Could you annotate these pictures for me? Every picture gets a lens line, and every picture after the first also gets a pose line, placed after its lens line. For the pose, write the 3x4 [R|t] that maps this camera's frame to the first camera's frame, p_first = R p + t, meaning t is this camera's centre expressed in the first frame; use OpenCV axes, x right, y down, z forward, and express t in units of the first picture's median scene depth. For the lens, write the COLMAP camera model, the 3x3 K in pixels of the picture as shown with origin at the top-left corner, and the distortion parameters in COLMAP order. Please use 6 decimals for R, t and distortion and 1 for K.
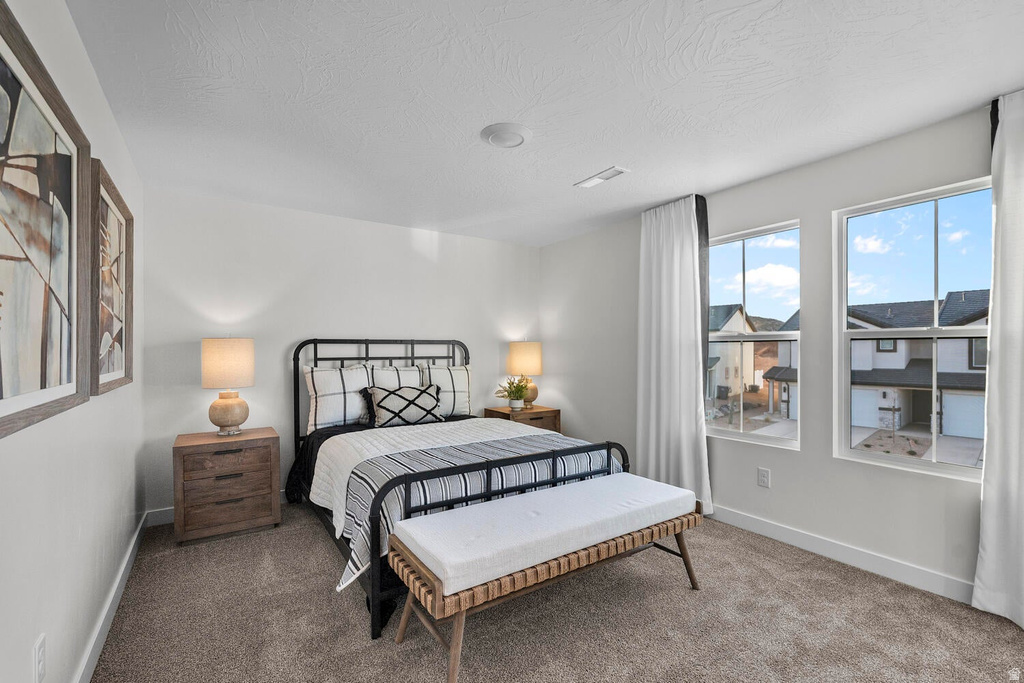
lens RADIAL K [[460.8, 0, 514.2], [0, 460.8, 341.4], [0, 0, 1]] dist [-0.006443, 0.000016]
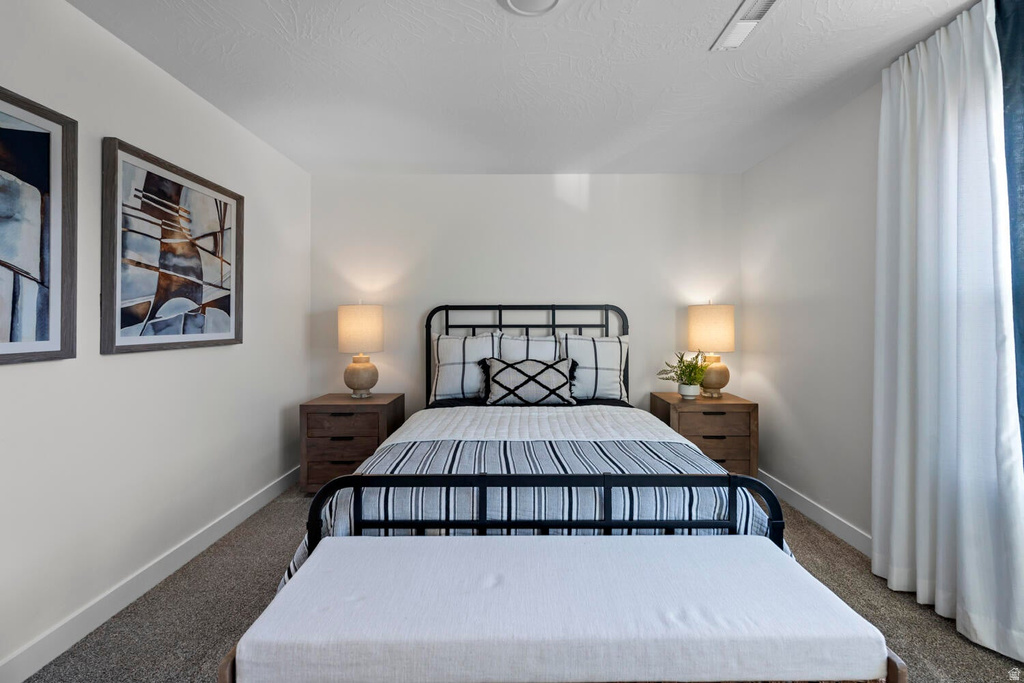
lens RADIAL K [[459.3, 0, 517.2], [0, 459.3, 315.8], [0, 0, 1]] dist [-0.005399, 0.000156]
pose [[0.827446, -0.006923, -0.561502, 0.229747], [0.009531, 0.999953, 0.001716, 0.016788], [0.561464, -0.006771, 0.827473, 0.299560]]
